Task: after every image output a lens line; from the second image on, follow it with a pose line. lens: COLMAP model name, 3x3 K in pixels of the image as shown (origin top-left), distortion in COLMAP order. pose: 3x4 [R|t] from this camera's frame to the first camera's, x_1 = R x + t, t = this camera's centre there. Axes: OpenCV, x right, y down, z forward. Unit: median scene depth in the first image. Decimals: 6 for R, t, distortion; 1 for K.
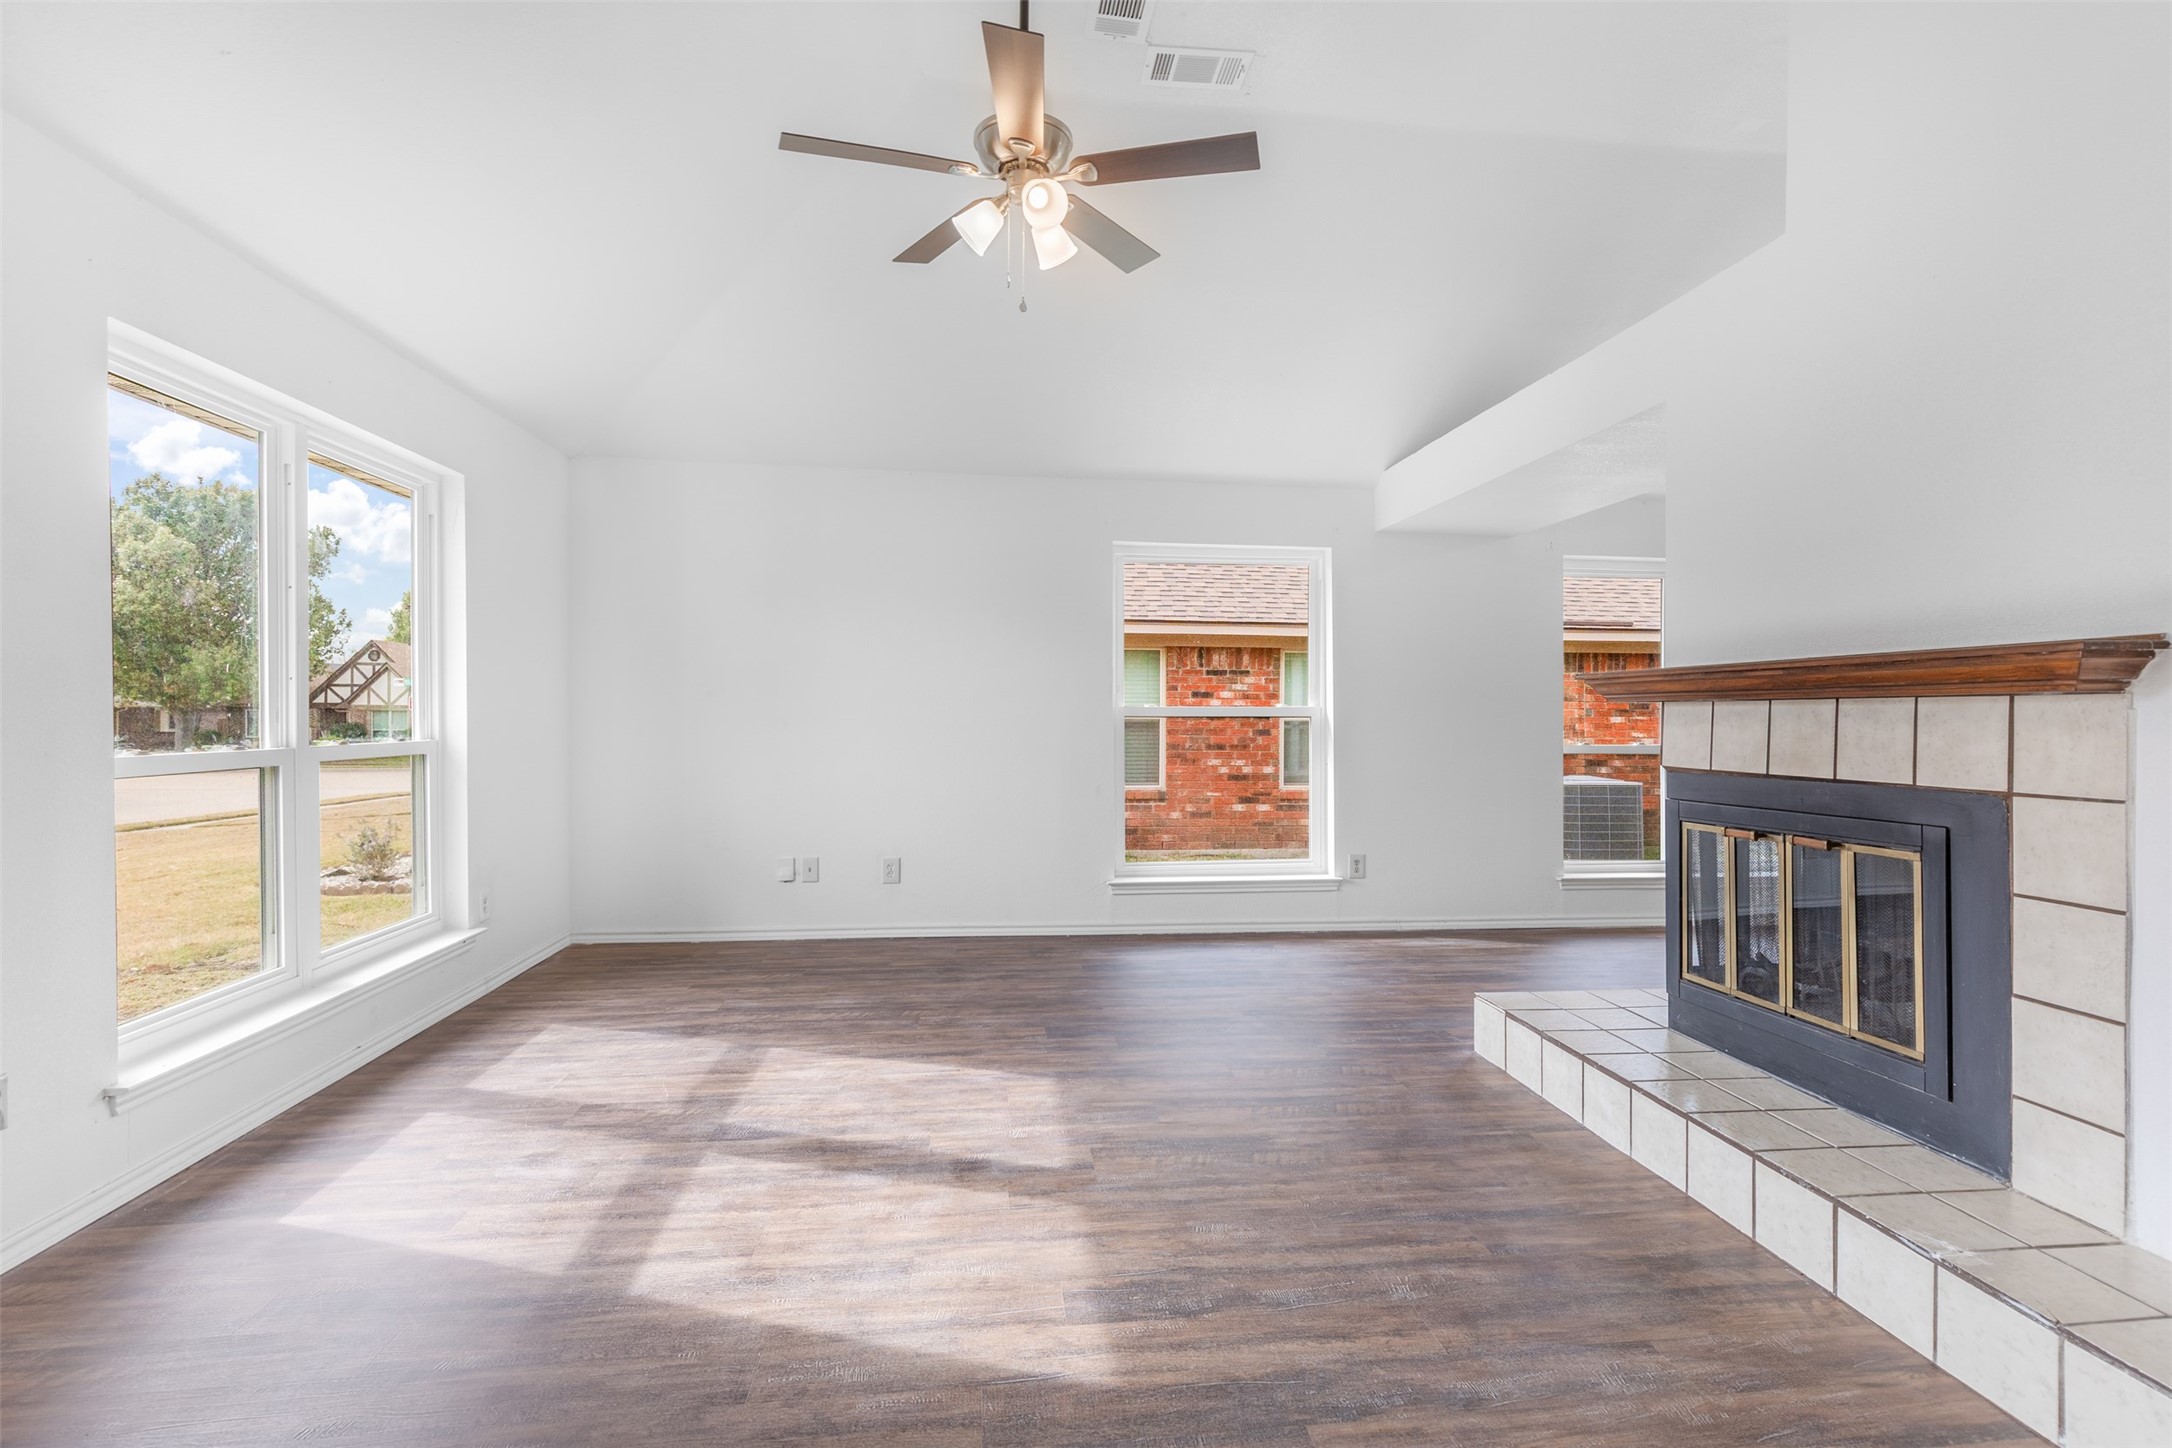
lens RADIAL K [[973.3, 0, 1101.7], [0, 973.3, 726.8], [0, 0, 1]] dist [0.000795, -0.000307]
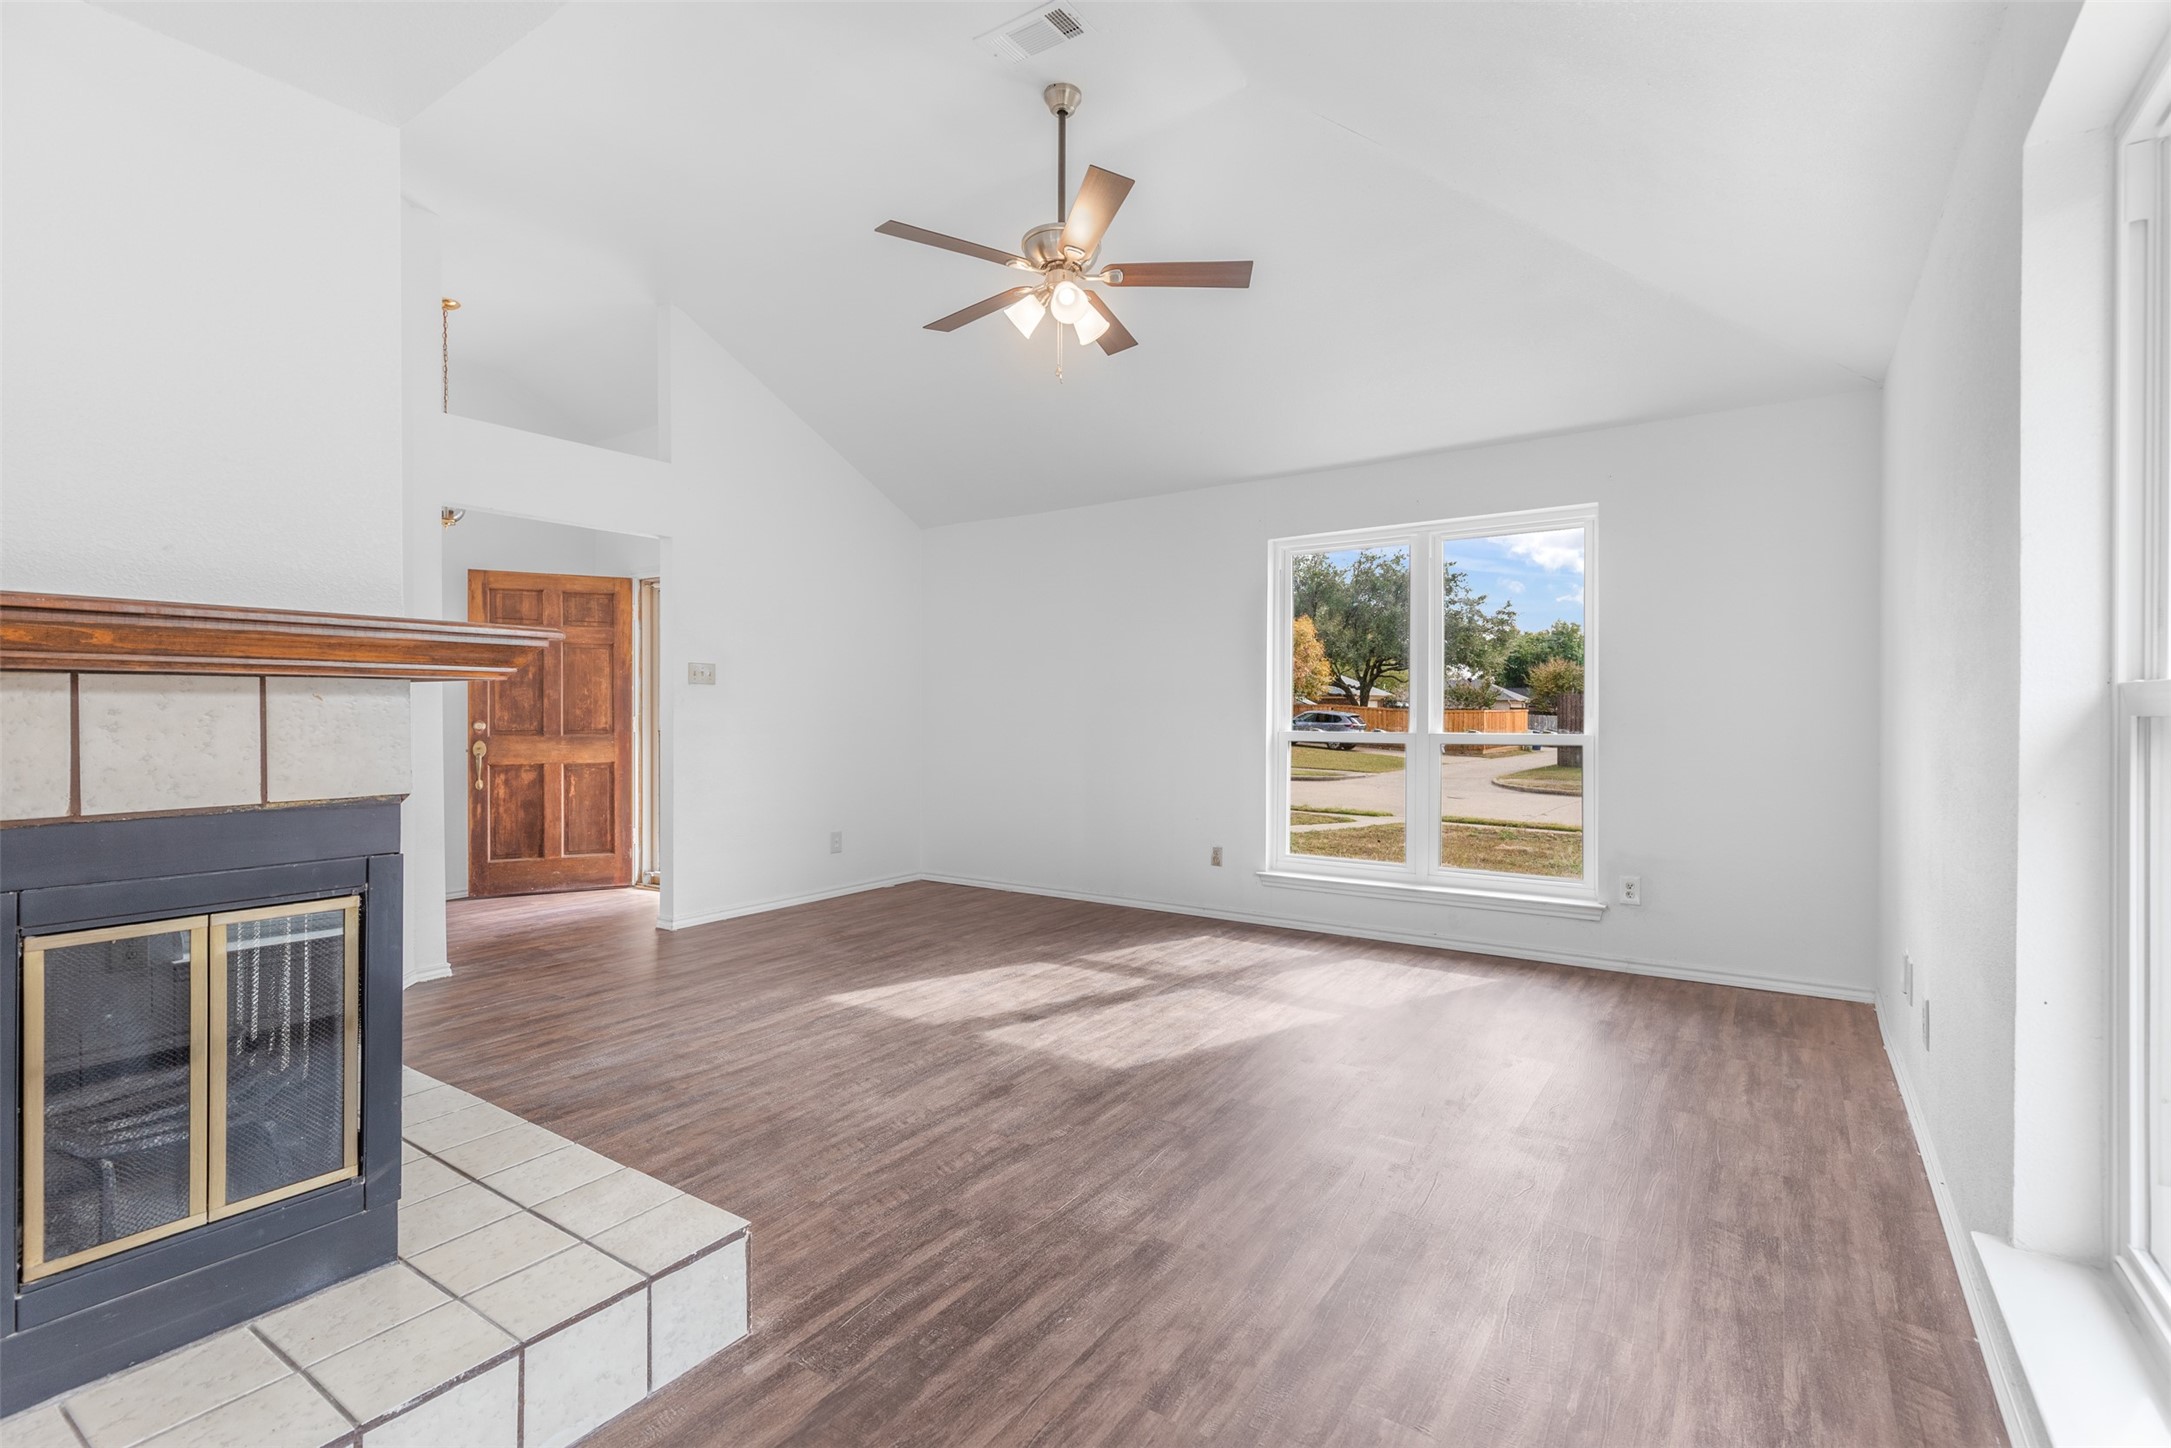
lens RADIAL K [[996.3, 0, 1124.3], [0, 996.3, 715.9], [0, 0, 1]] dist [0.000205, -0.000078]
pose [[-0.646860, 0.000035, -0.762609, 0.934853], [-0.014577, 0.999817, 0.012410, -0.025985], [0.762469, 0.019144, -0.646741, 2.103096]]
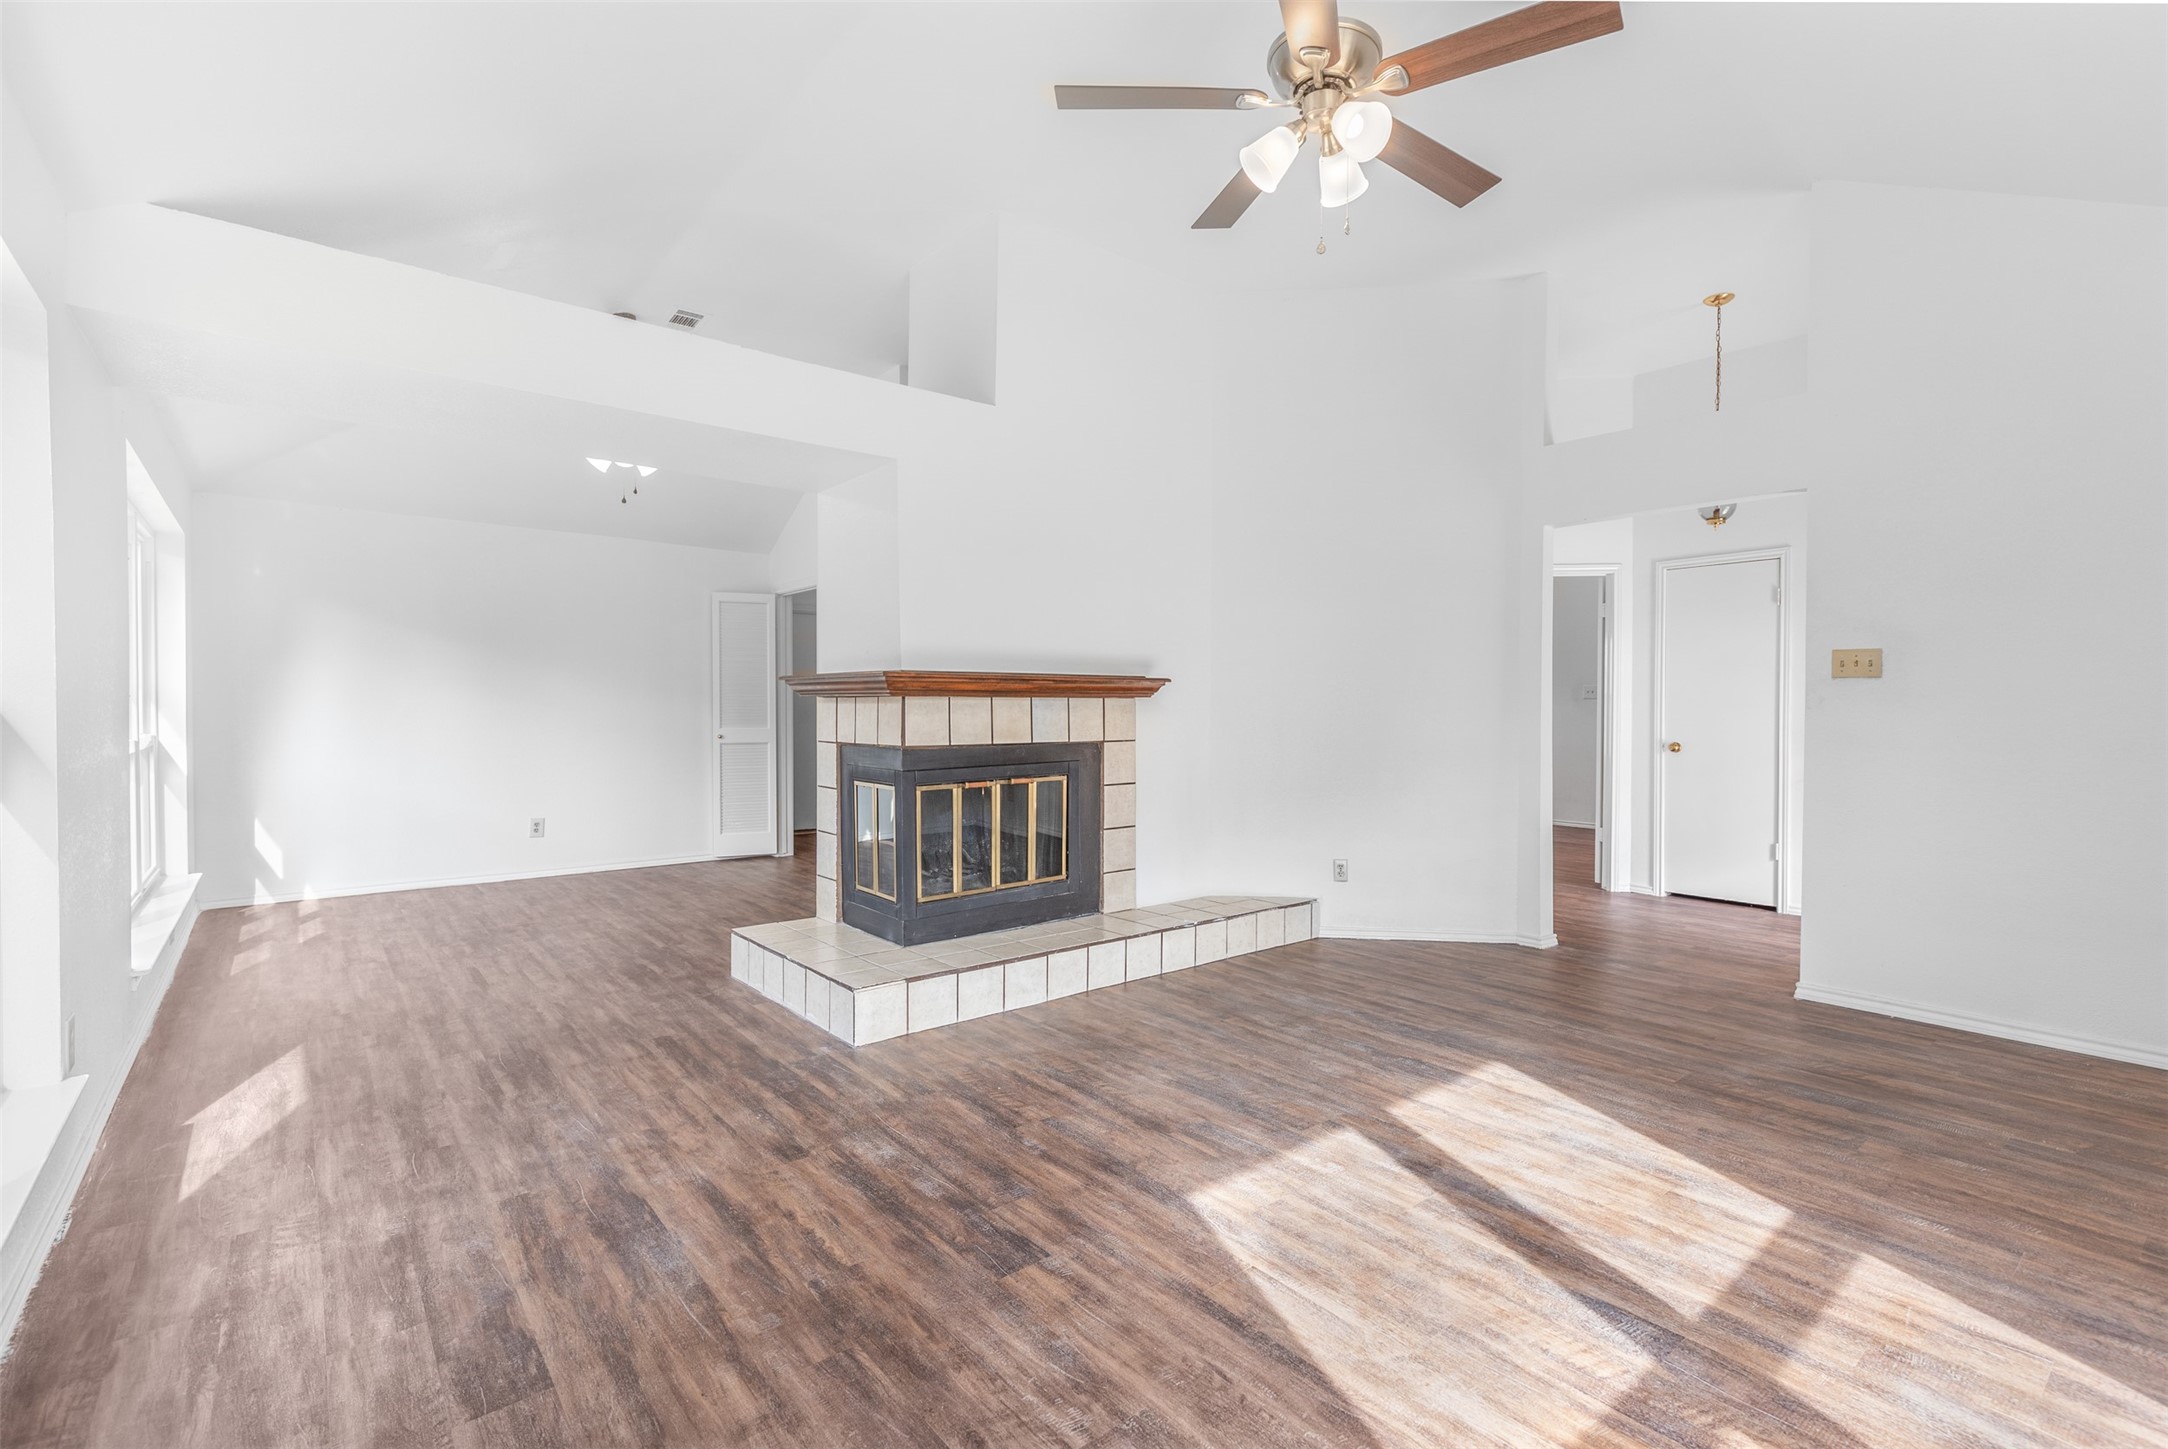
lens RADIAL K [[990.3, 0, 1084.0], [0, 990.3, 724.5], [0, 0, 1]] dist [0.000244, 0.000172]
pose [[-0.526836, -0.026380, 0.849557, -0.820900], [0.004727, 0.999412, 0.033965, -0.039423], [-0.849954, 0.021910, -0.526402, 1.846520]]
